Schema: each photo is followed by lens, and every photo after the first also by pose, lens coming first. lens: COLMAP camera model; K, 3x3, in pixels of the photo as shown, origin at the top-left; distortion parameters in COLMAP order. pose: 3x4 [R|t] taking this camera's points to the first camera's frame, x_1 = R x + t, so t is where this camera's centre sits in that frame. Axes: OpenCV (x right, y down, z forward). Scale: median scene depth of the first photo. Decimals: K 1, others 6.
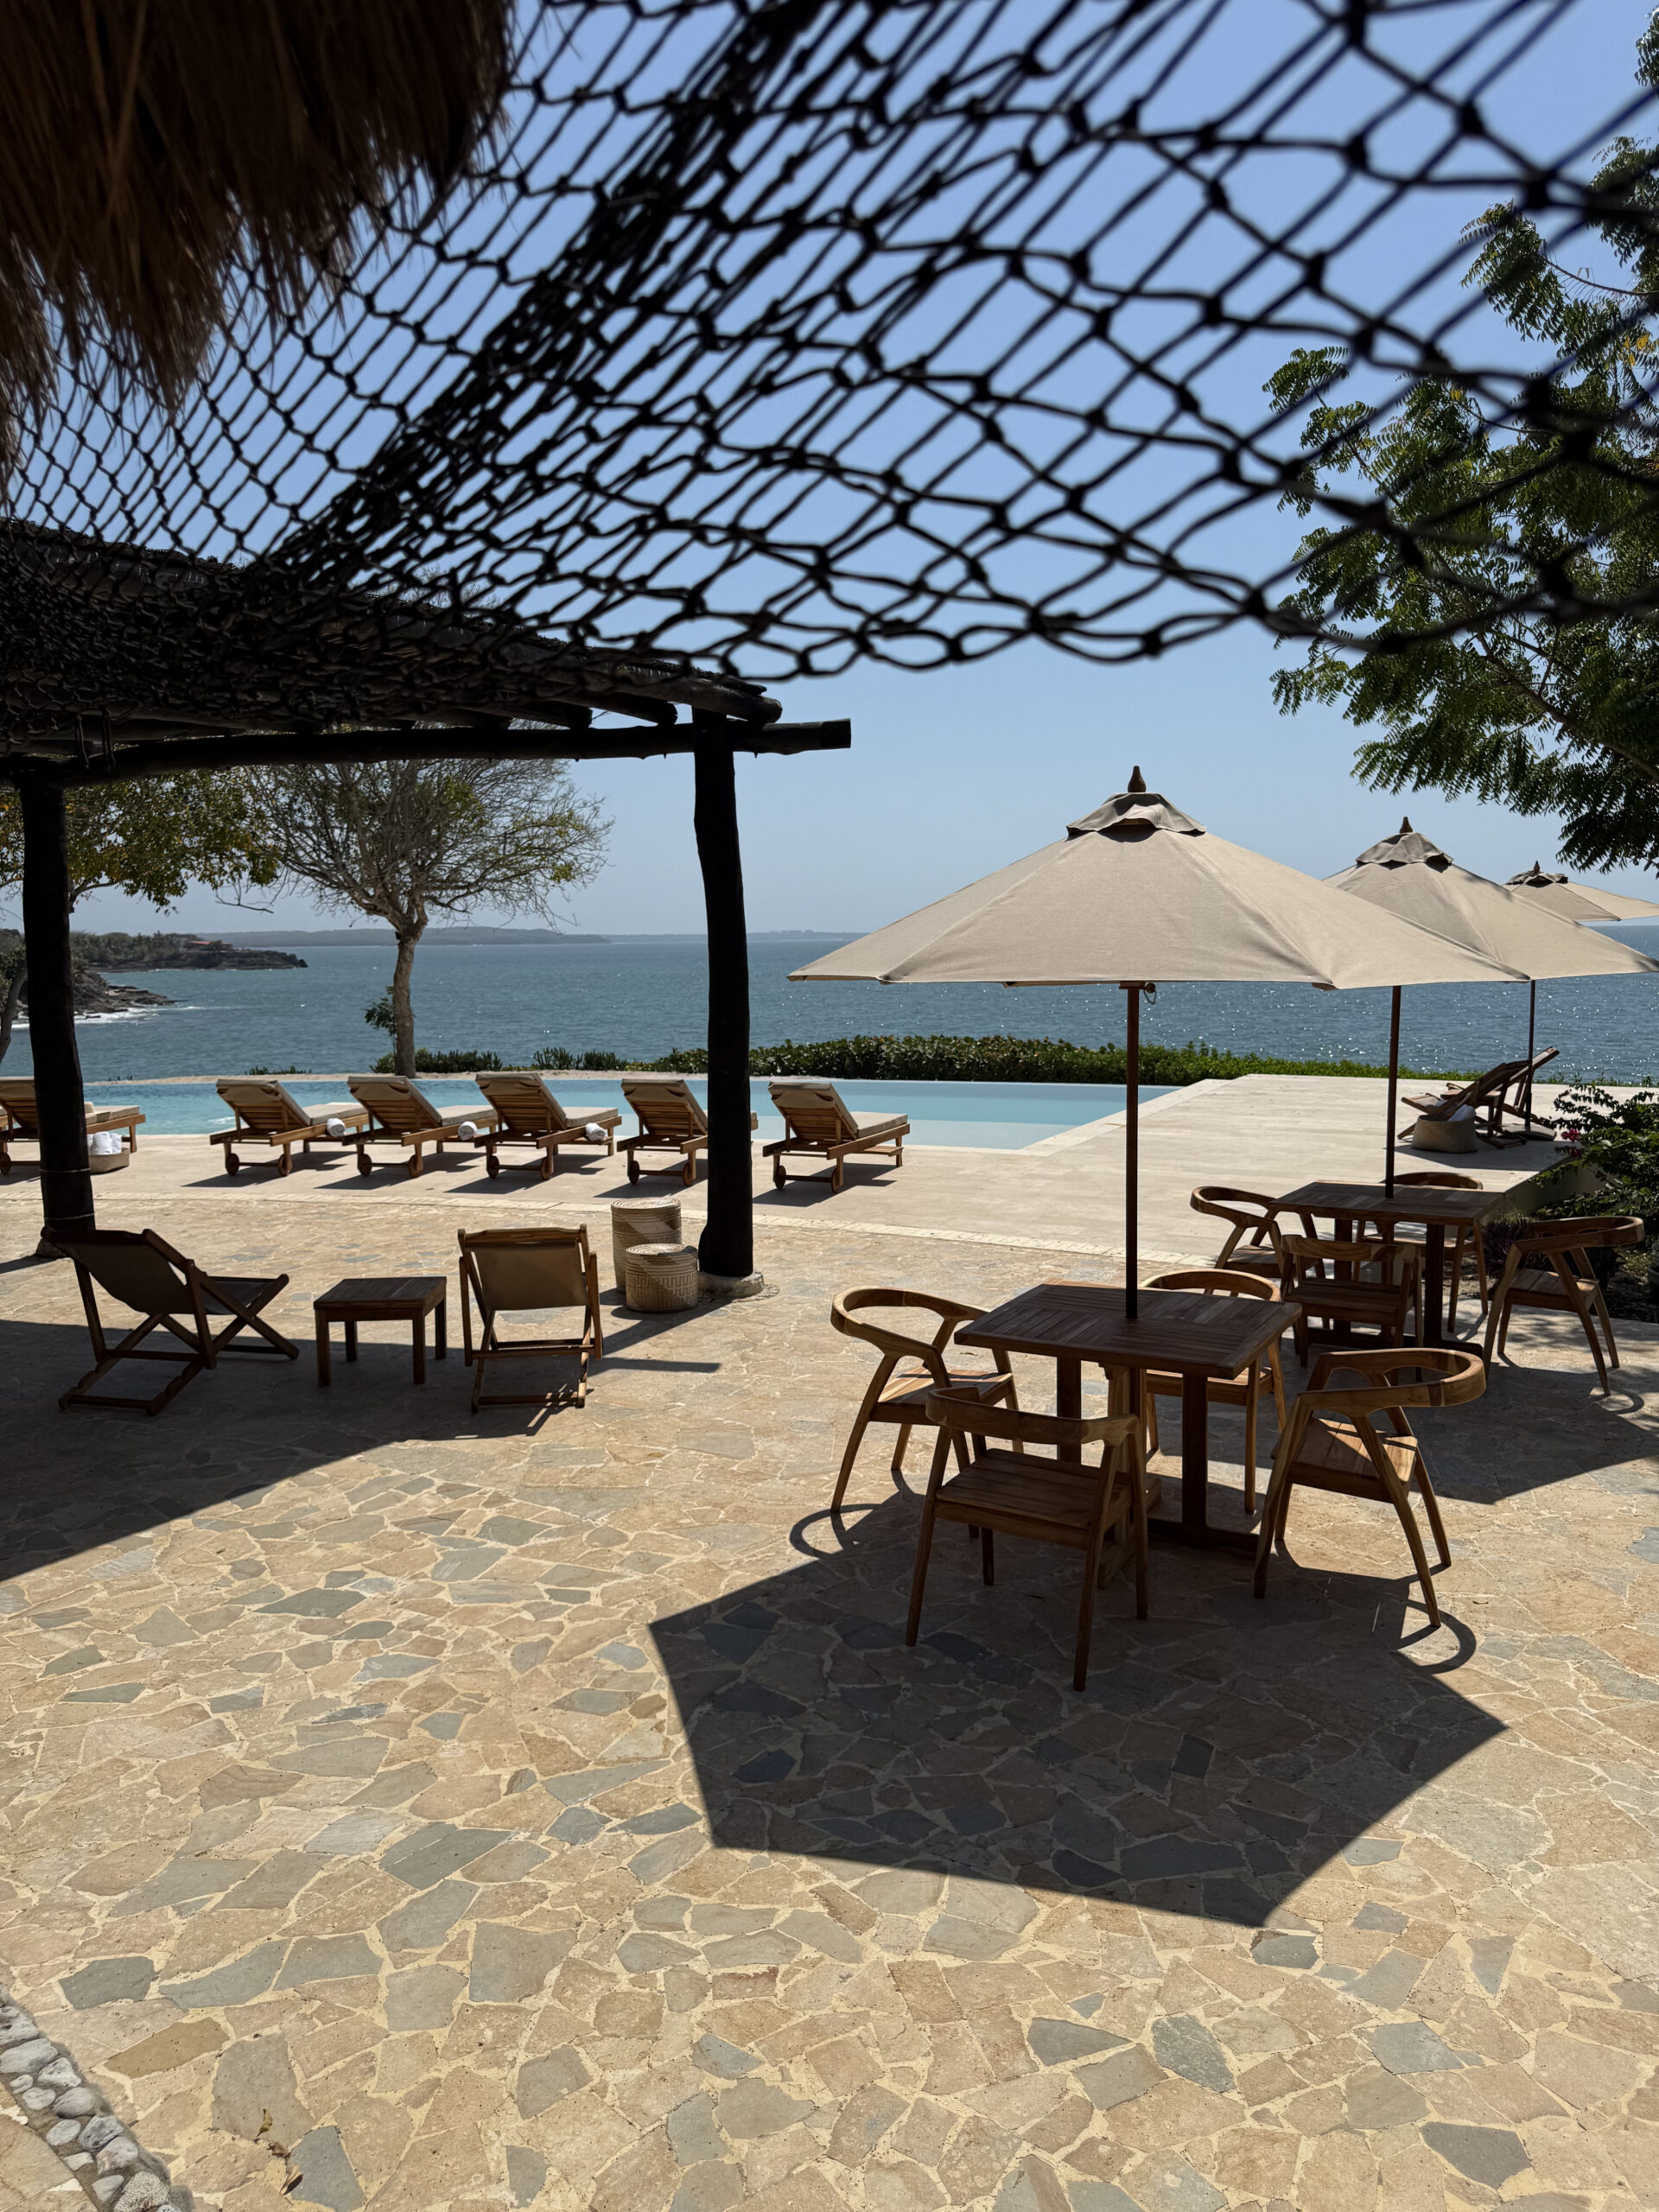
lens RADIAL K [[1559.7, 0, 822.4], [0, 1559.7, 1112.1], [0, 0, 1]] dist [0.164599, -0.339009]
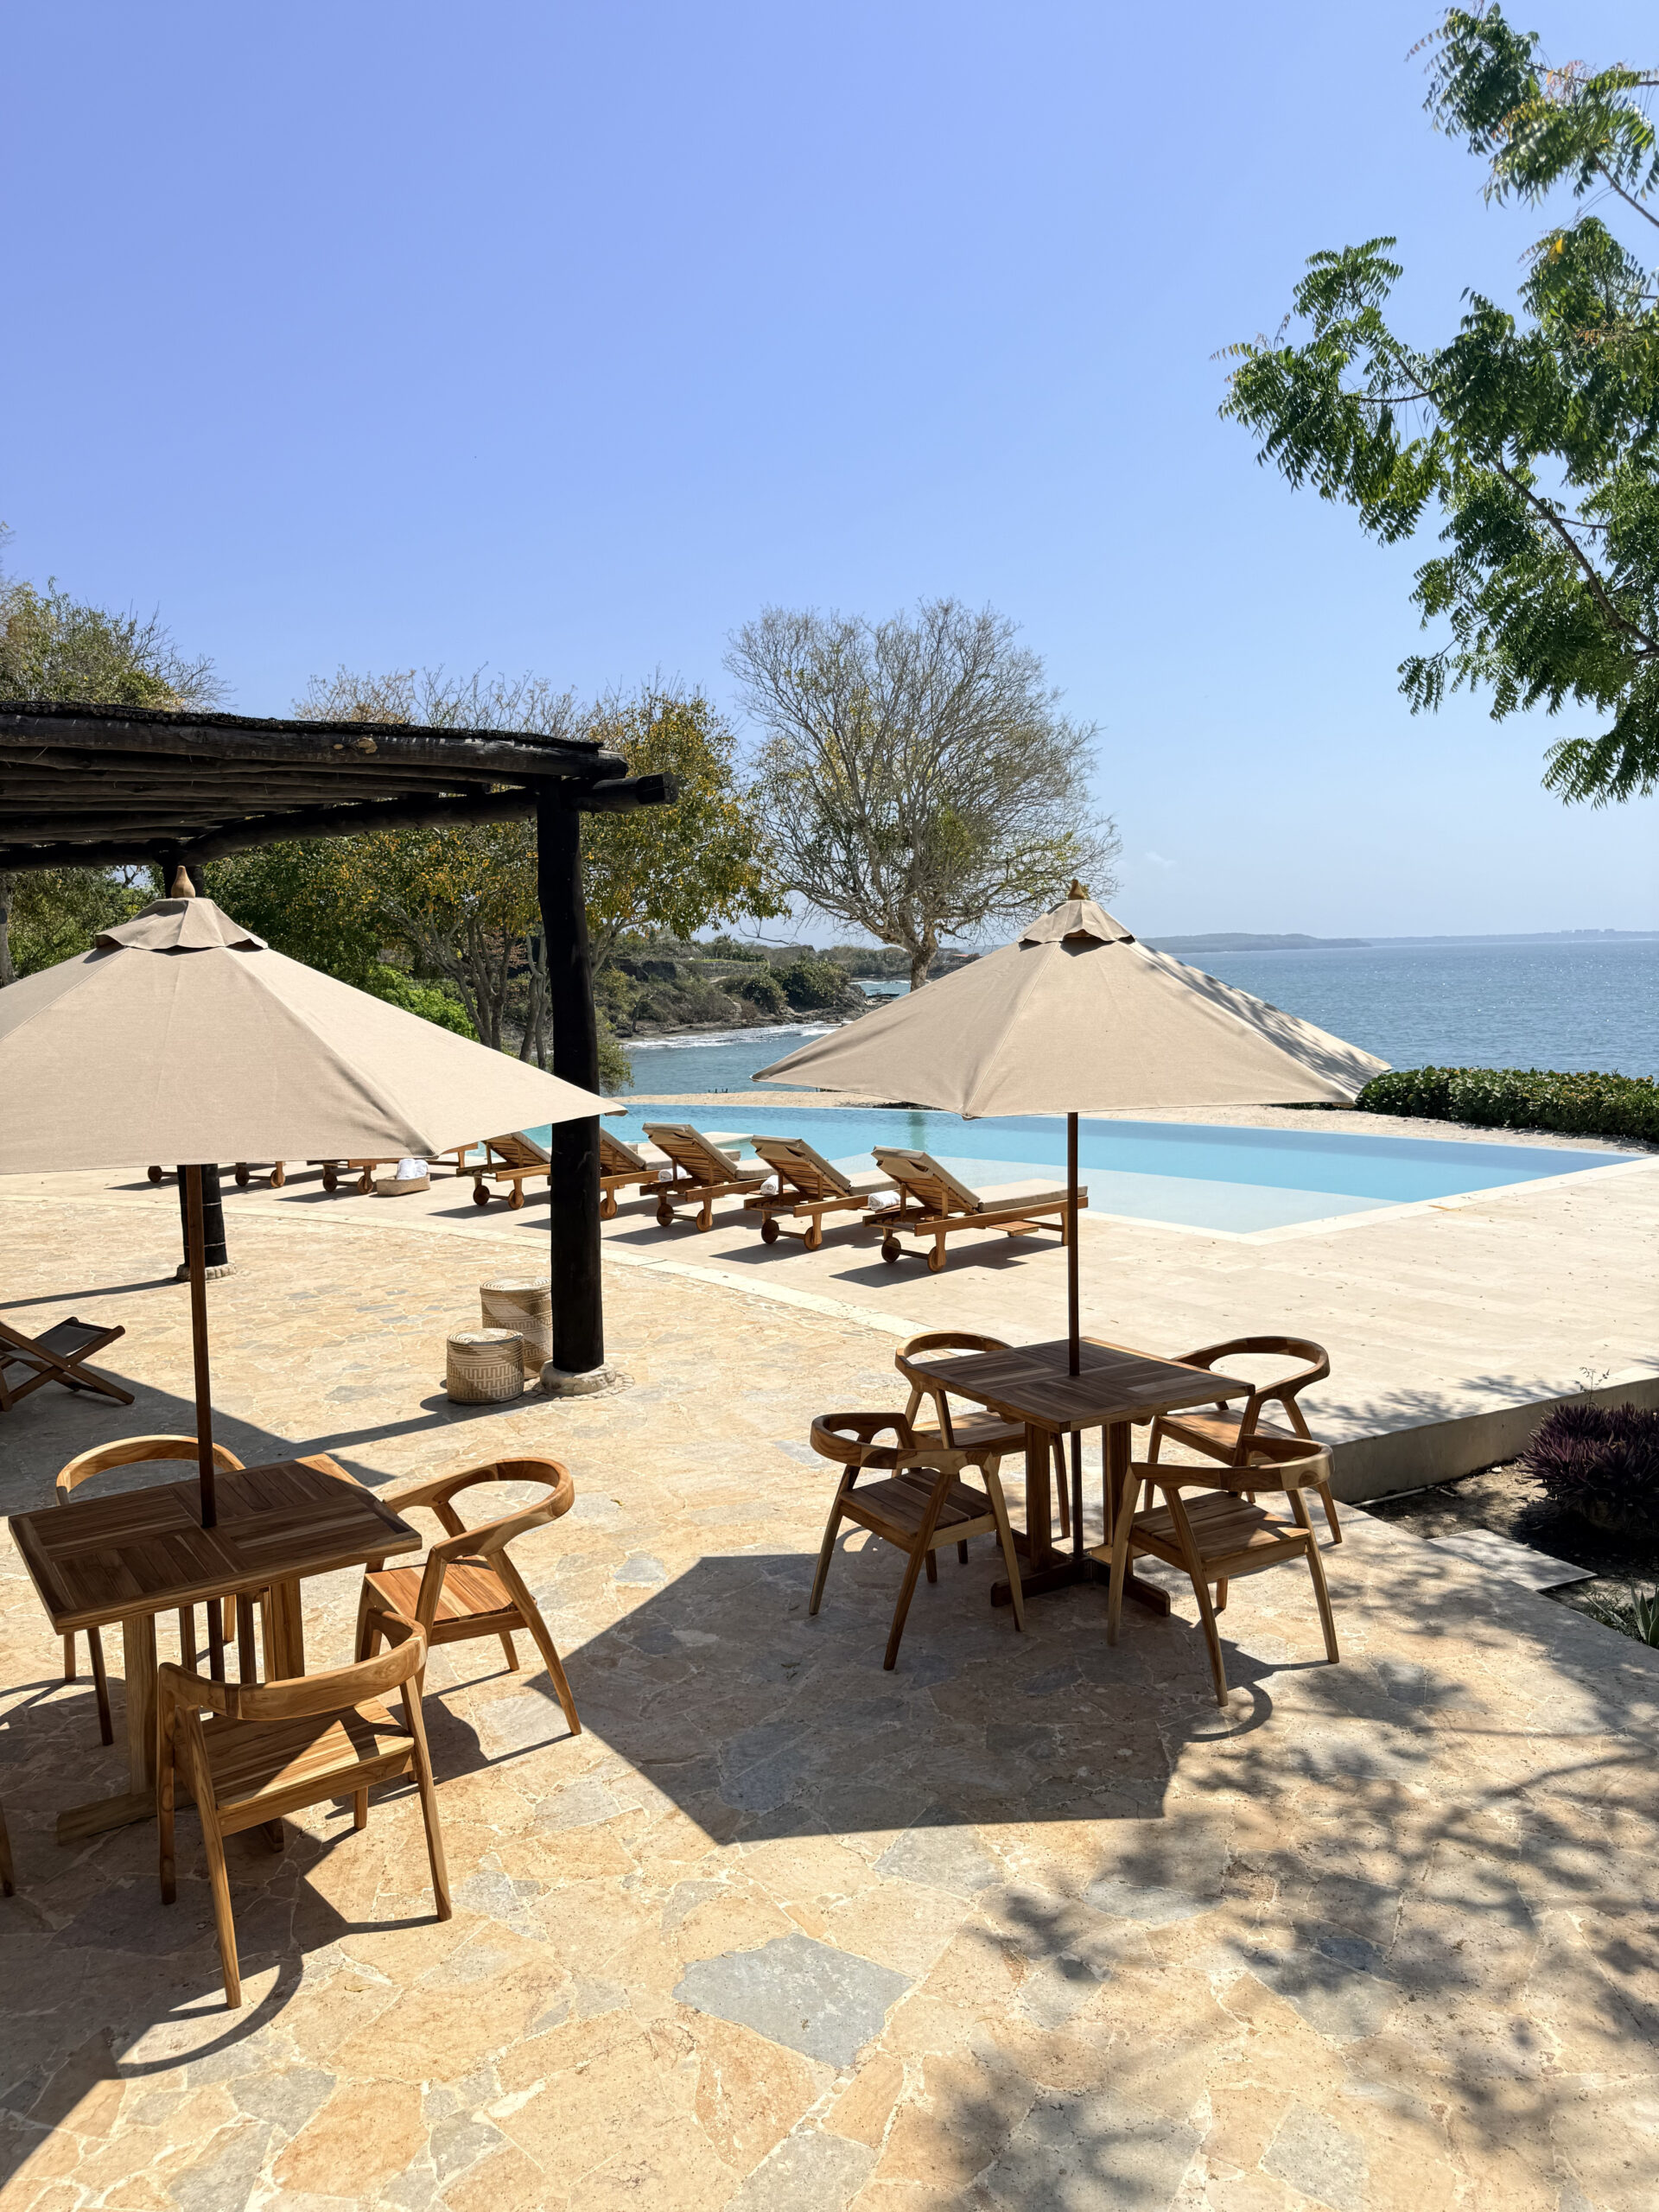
lens RADIAL K [[1559.7, 0, 822.4], [0, 1559.7, 1112.1], [0, 0, 1]] dist [0.164599, -0.339009]
pose [[0.892574, 0.036487, -0.449423, 0.139978], [-0.038462, 0.999249, 0.004738, -0.016896], [0.449258, 0.013057, 0.893307, 0.064093]]
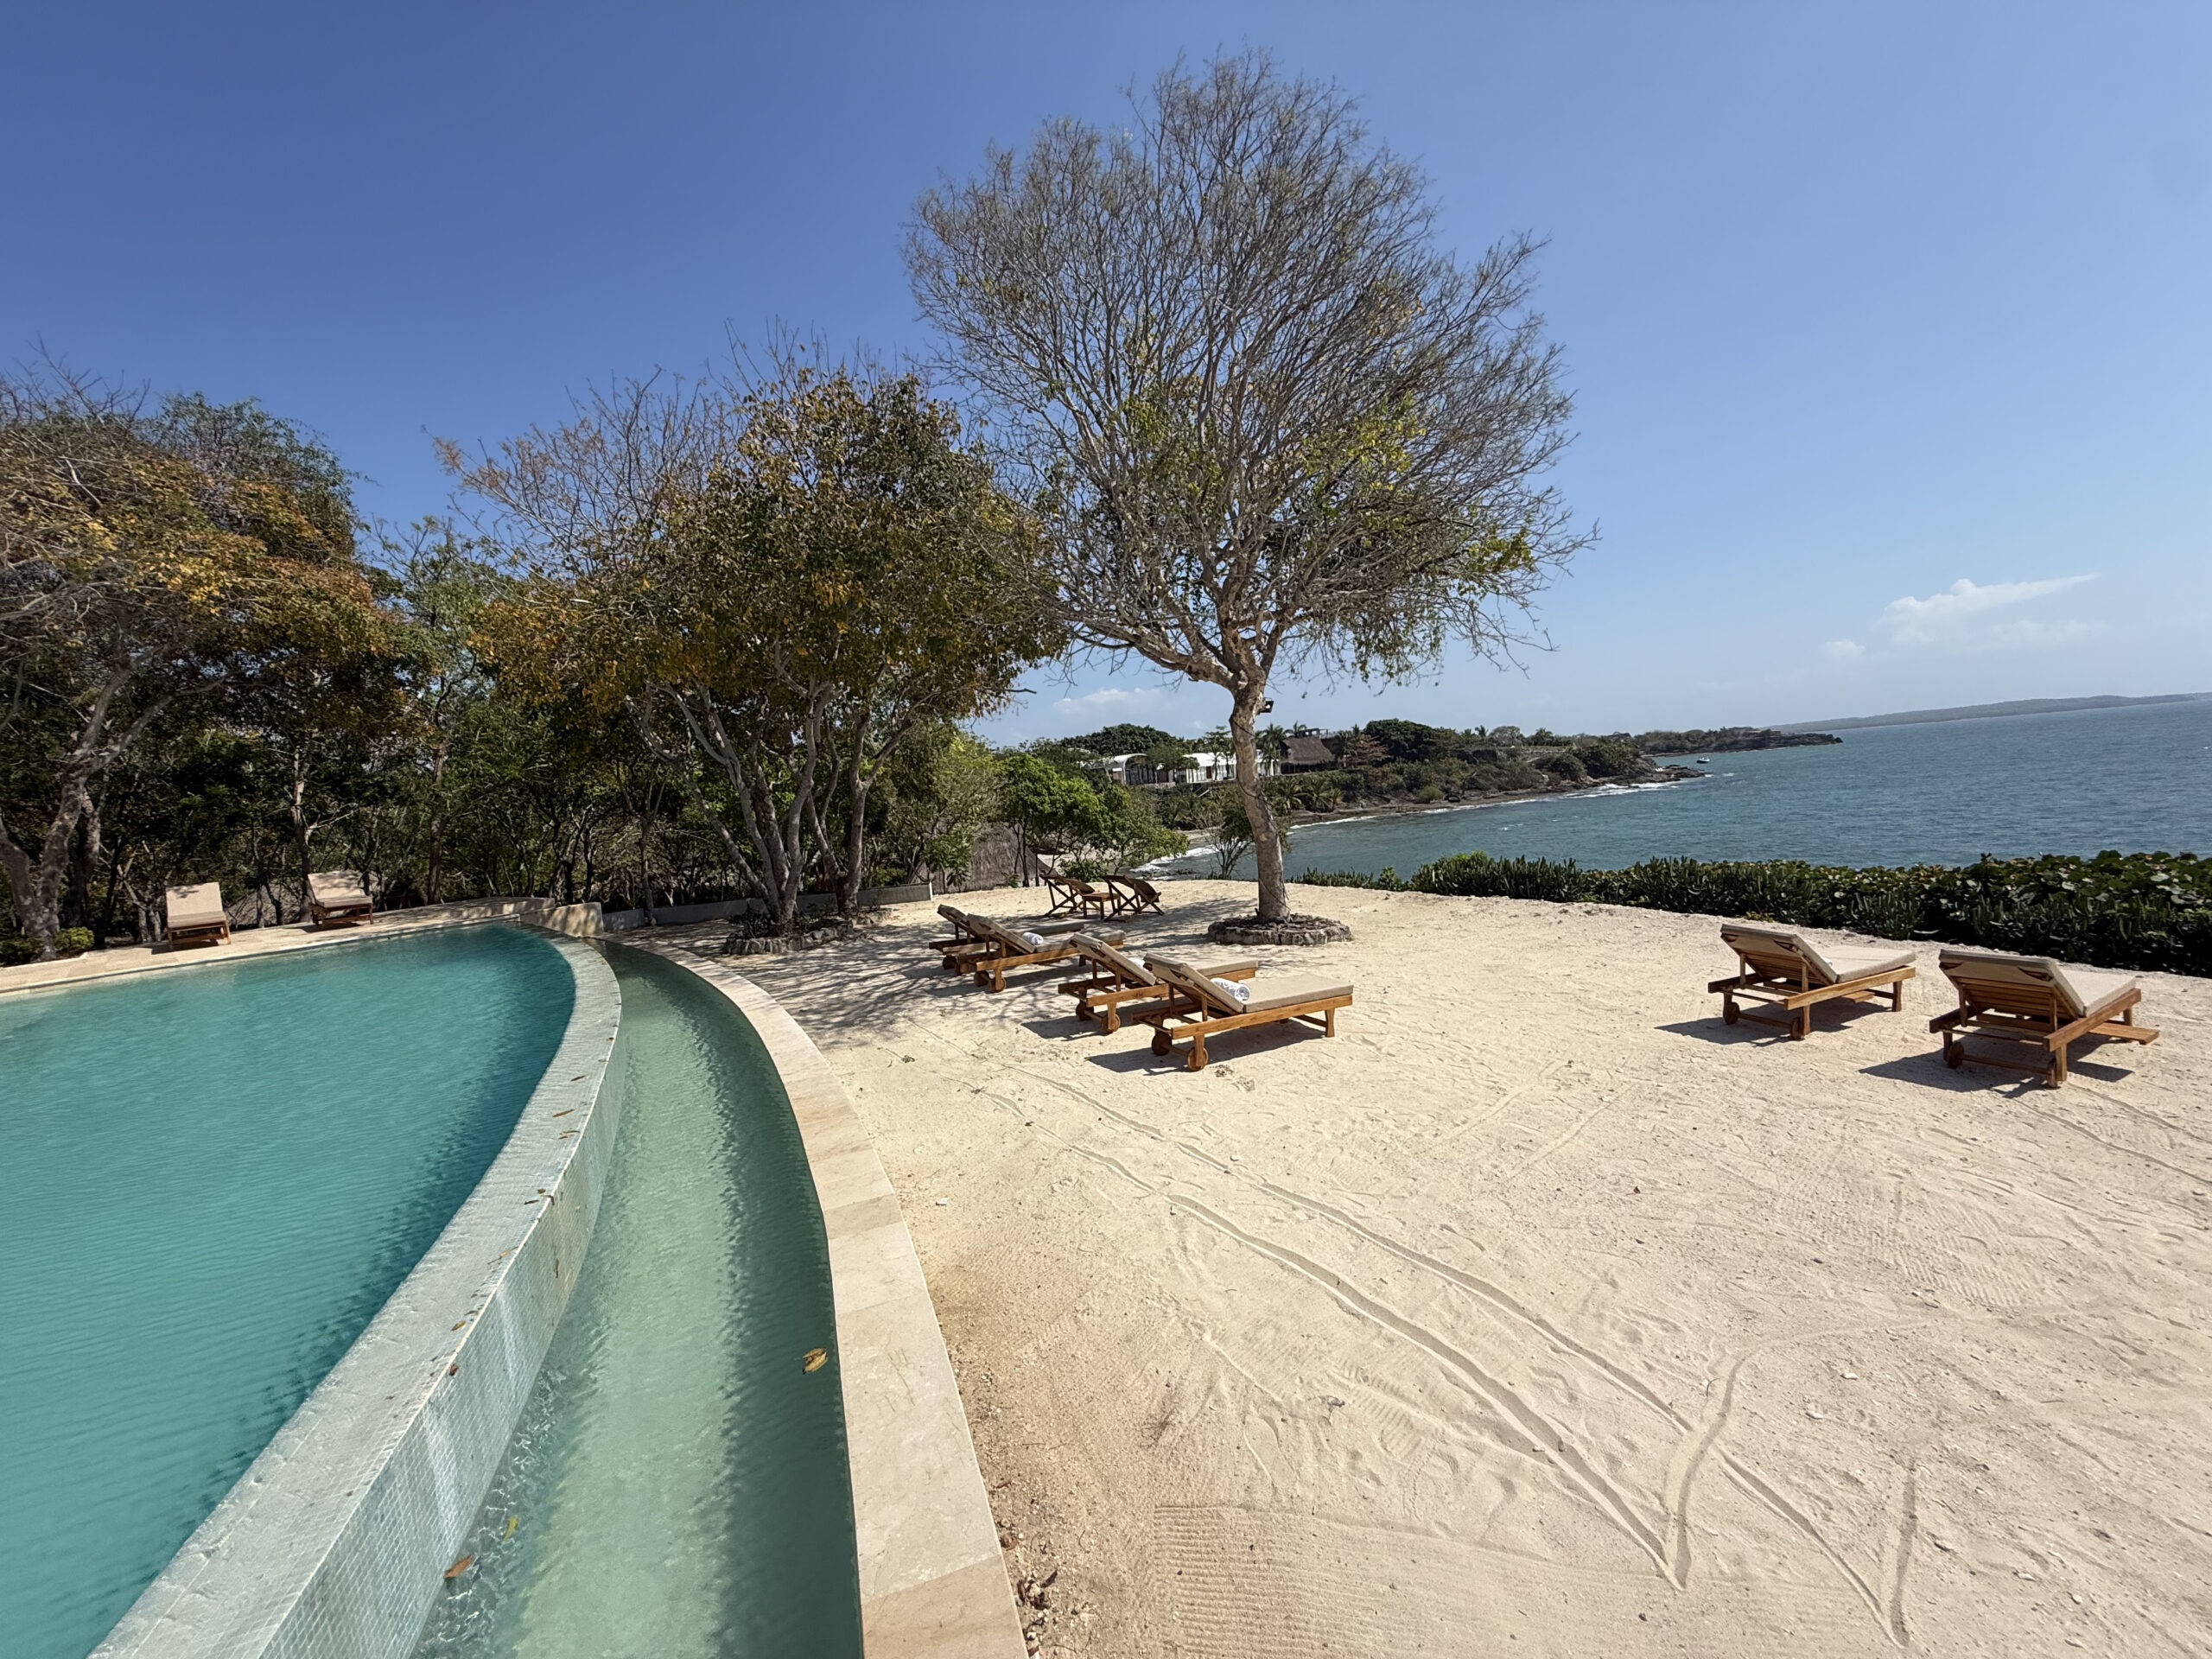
lens RADIAL K [[884.3, 0, 1103.8], [0, 884.3, 817.6], [0, 0, 1]] dist [-0.000420, -0.000058]
pose [[0.520285, 0.001172, -0.853992, 0.021315], [-0.021161, 0.999710, -0.011520, -0.058951], [0.853731, 0.024065, 0.520158, 0.757159]]
